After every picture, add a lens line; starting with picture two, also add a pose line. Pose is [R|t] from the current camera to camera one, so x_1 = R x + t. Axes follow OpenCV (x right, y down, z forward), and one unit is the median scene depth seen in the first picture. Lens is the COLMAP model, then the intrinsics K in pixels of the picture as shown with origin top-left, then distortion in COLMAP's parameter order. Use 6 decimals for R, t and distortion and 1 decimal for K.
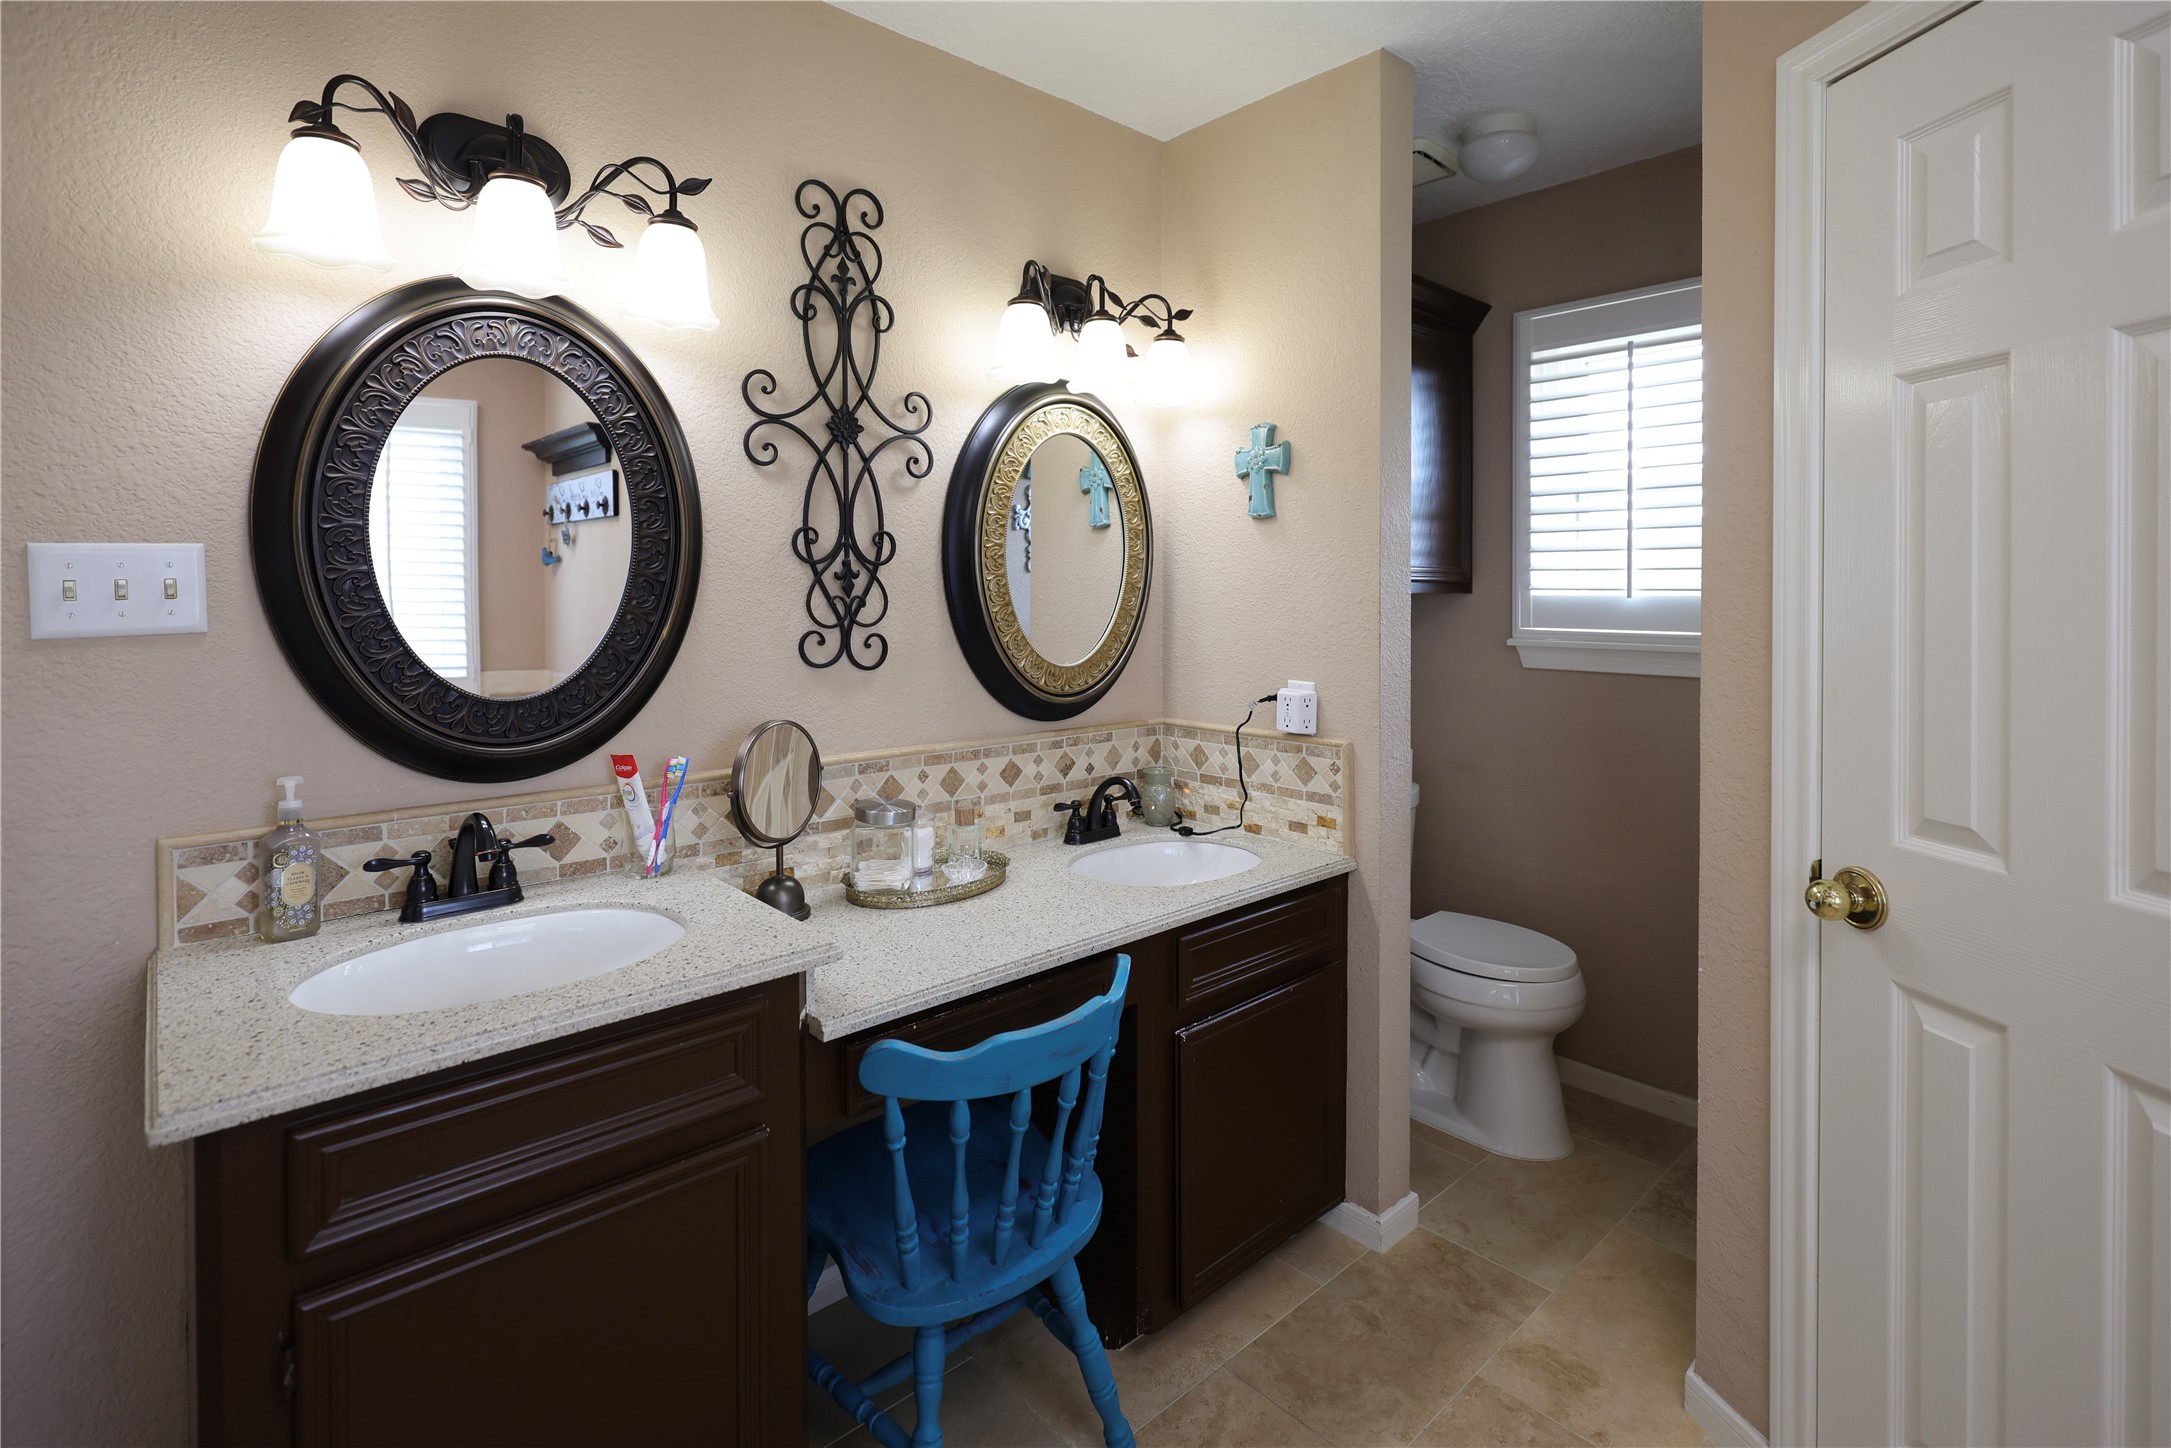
lens RADIAL K [[1000.8, 0, 1086.6], [0, 1000.8, 710.0], [0, 0, 1]] dist [0.000705, 0.000107]
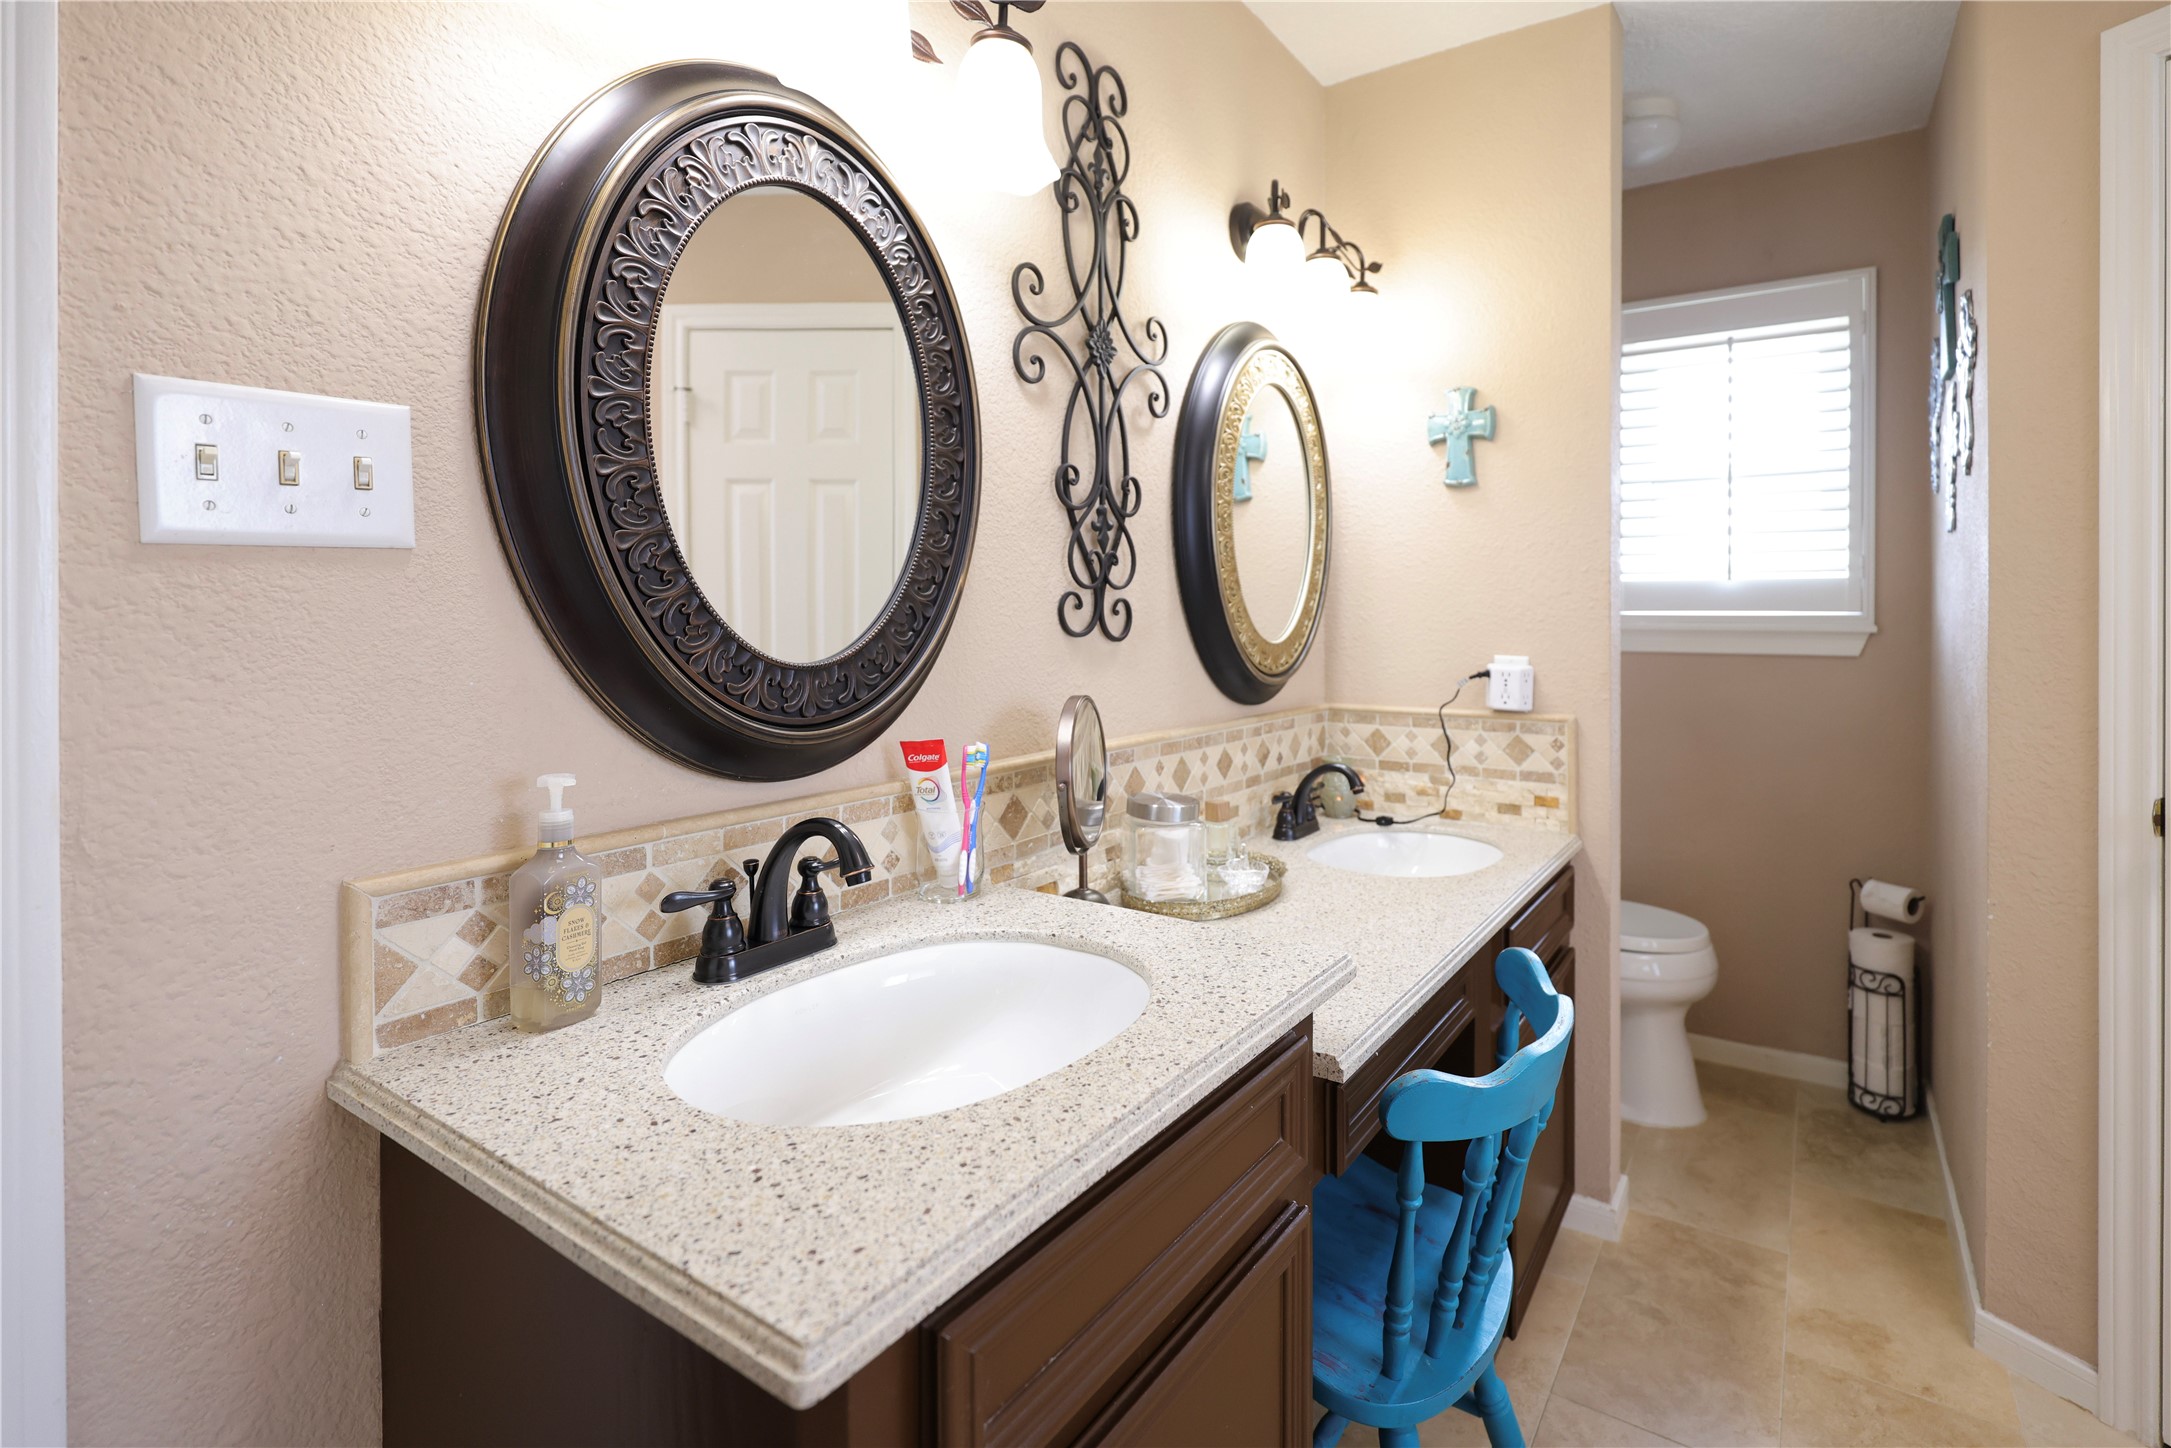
lens RADIAL K [[975.1, 0, 1085.5], [0, 975.1, 724.0], [0, 0, 1]] dist [-0.000151, 0.000369]
pose [[0.966694, -0.024654, 0.254746, -0.472411], [0.028059, 0.999559, -0.009738, 0.037931], [-0.254393, 0.016562, 0.966959, 0.227293]]
